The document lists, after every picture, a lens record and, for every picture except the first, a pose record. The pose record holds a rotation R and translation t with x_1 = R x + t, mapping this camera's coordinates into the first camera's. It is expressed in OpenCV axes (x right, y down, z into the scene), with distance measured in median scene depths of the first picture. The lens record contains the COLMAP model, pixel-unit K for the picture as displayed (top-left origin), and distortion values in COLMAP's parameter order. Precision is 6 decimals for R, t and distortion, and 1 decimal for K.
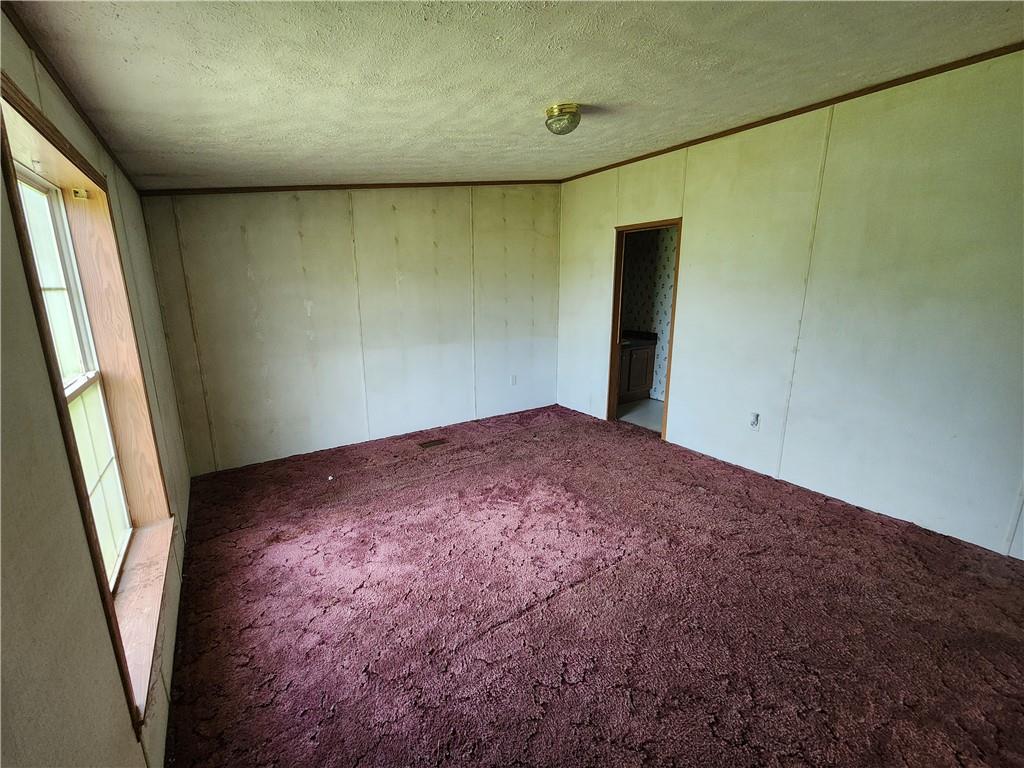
lens RADIAL K [[423.0, 0, 514.2], [0, 423.0, 381.6], [0, 0, 1]] dist [-0.001412, -0.000467]
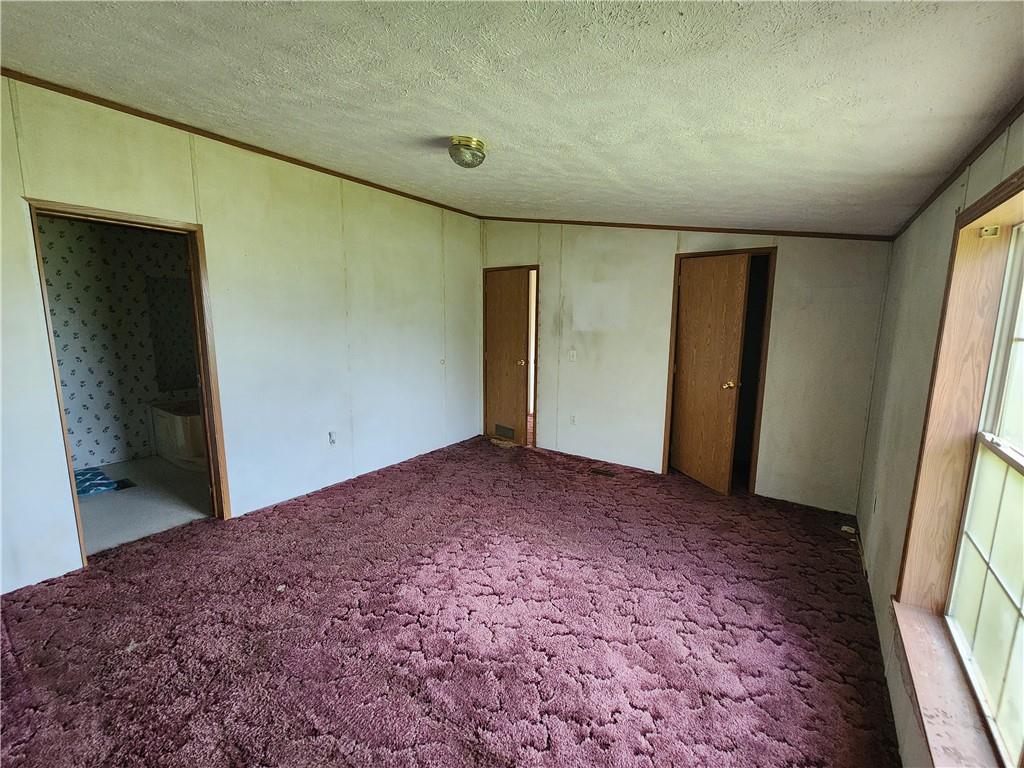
lens RADIAL K [[423.0, 0, 514.2], [0, 423.0, 381.6], [0, 0, 1]] dist [-0.001412, -0.000467]
pose [[-0.325450, -0.148321, 0.933854, -0.659440], [0.195315, 0.955777, 0.219870, -0.223792], [-0.925167, 0.253952, -0.282088, 0.957453]]
